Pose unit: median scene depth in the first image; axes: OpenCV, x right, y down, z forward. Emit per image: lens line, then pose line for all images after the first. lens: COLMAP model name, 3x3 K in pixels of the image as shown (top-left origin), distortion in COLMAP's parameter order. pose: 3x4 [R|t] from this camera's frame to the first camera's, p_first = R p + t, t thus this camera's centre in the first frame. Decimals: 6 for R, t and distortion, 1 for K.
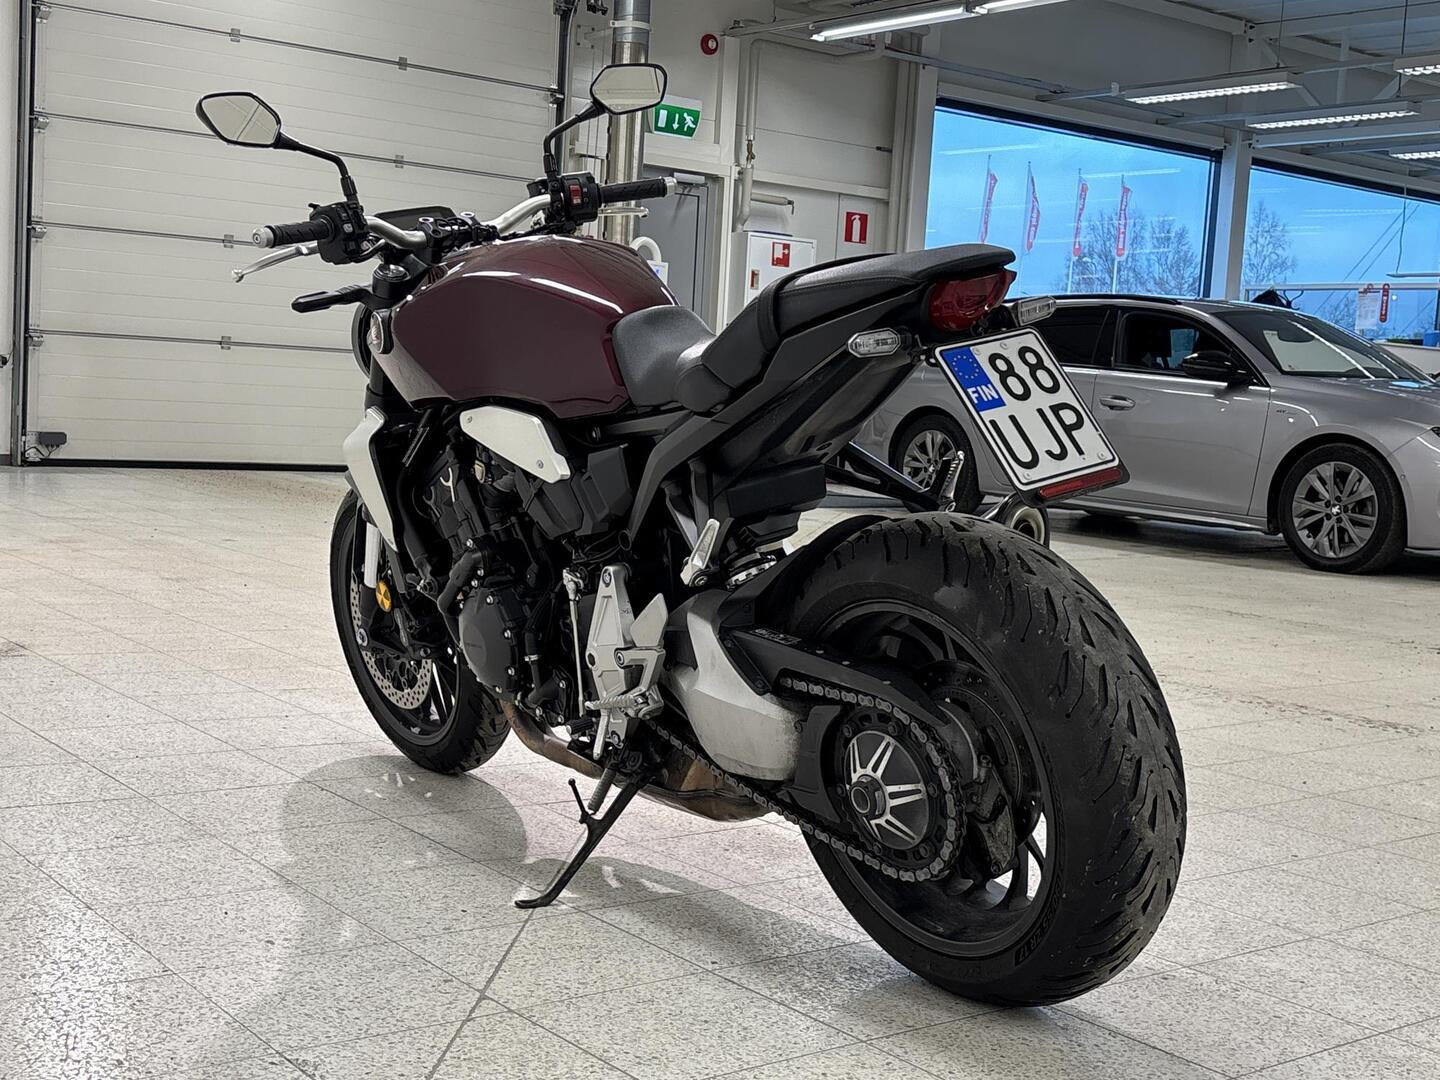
lens RADIAL K [[1851.5, 0, 730.6], [0, 1851.5, 539.2], [0, 0, 1]] dist [0.197022, -0.751675]
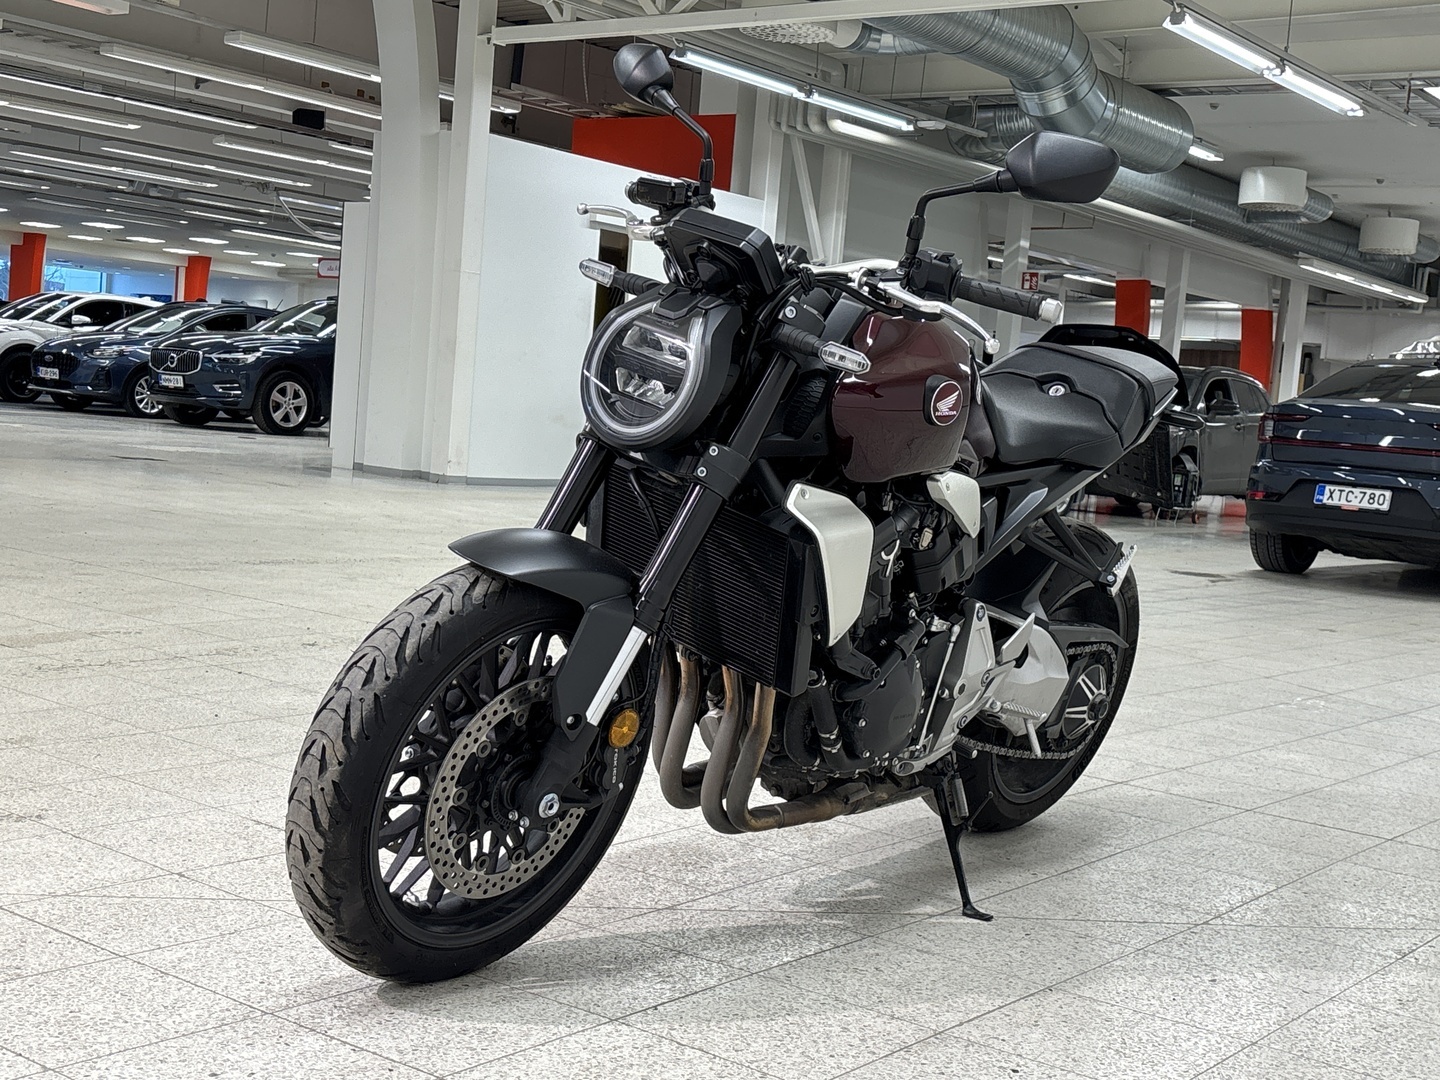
lens RADIAL K [[1829.1, 0, 720.0], [0, 1829.1, 540.0], [0, 0, 1]] dist [0.183226, -0.640333]
pose [[-0.242913, -0.151579, 0.958132, -1.120804], [-0.013440, 0.988147, 0.152920, -0.197172], [-0.969955, 0.024269, -0.242071, 1.452322]]
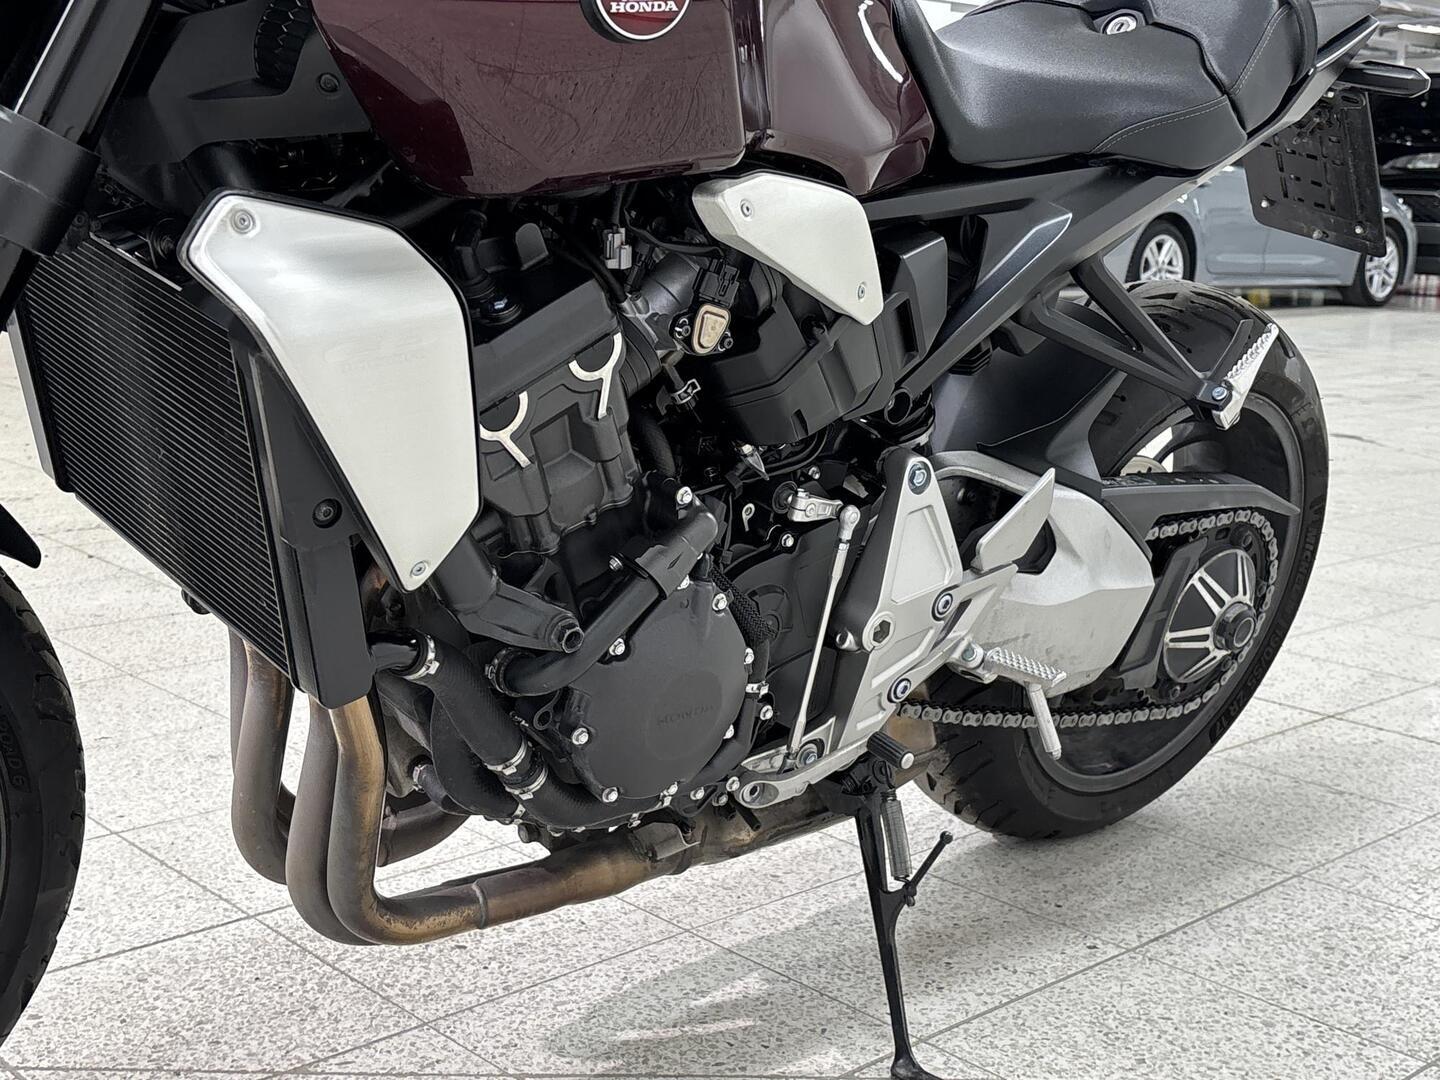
lens RADIAL K [[1851.5, 0, 730.6], [0, 1851.5, 539.2], [0, 0, 1]] dist [0.197022, -0.751675]
pose [[-0.086409, -0.243860, 0.965953, -0.620298], [0.049908, 0.967303, 0.248666, -0.105470], [-0.995009, 0.069696, -0.071413, 1.117770]]
